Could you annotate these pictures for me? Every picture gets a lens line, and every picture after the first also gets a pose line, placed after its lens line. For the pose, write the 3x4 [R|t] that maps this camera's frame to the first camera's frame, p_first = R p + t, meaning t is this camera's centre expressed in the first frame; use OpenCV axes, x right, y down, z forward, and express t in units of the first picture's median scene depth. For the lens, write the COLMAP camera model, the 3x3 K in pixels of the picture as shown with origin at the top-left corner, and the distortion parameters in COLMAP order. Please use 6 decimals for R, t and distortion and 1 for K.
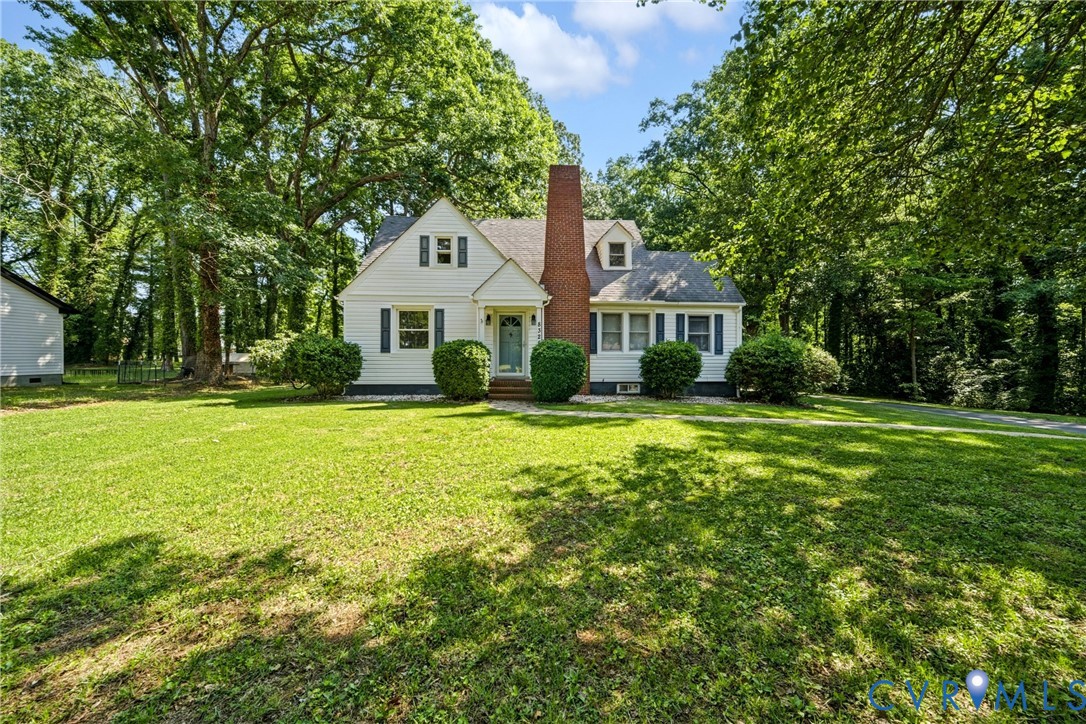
lens RADIAL K [[426.2, 0, 543.7], [0, 426.2, 360.9], [0, 0, 1]] dist [-0.001428, -0.000100]
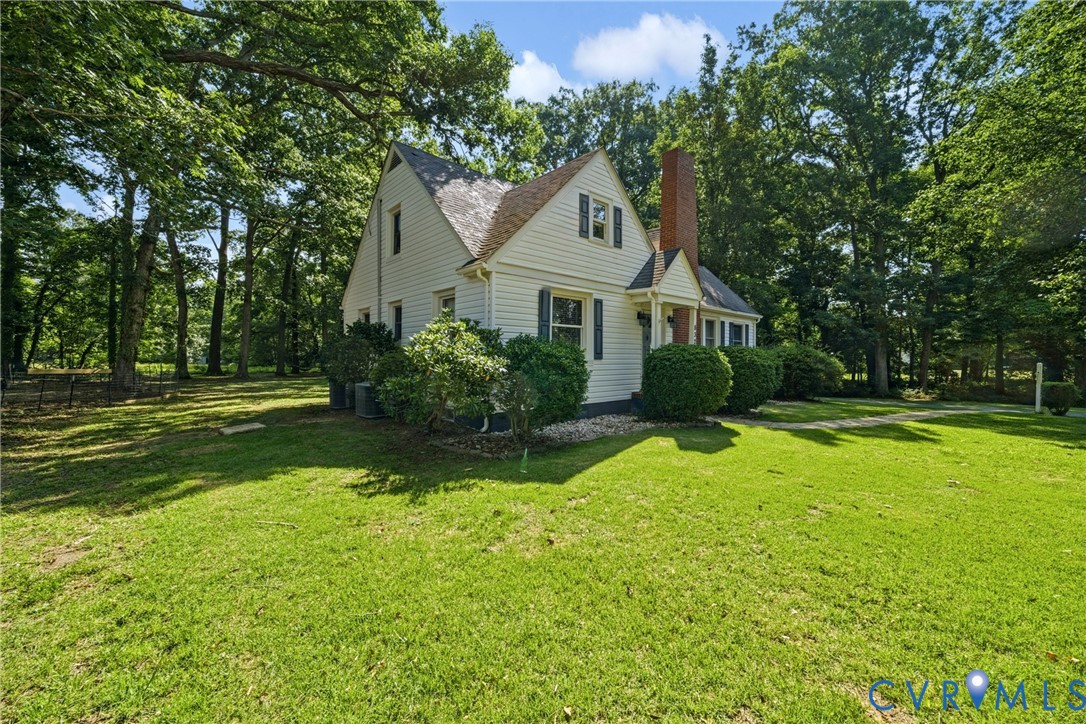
lens RADIAL K [[426.2, 0, 543.7], [0, 426.2, 361.4], [0, 0, 1]] dist [-0.001428, -0.000100]
pose [[0.792553, -0.004379, 0.609787, -0.765248], [0.001156, 0.999983, 0.005679, -0.018524], [-0.609802, -0.003796, 0.792545, 0.472190]]
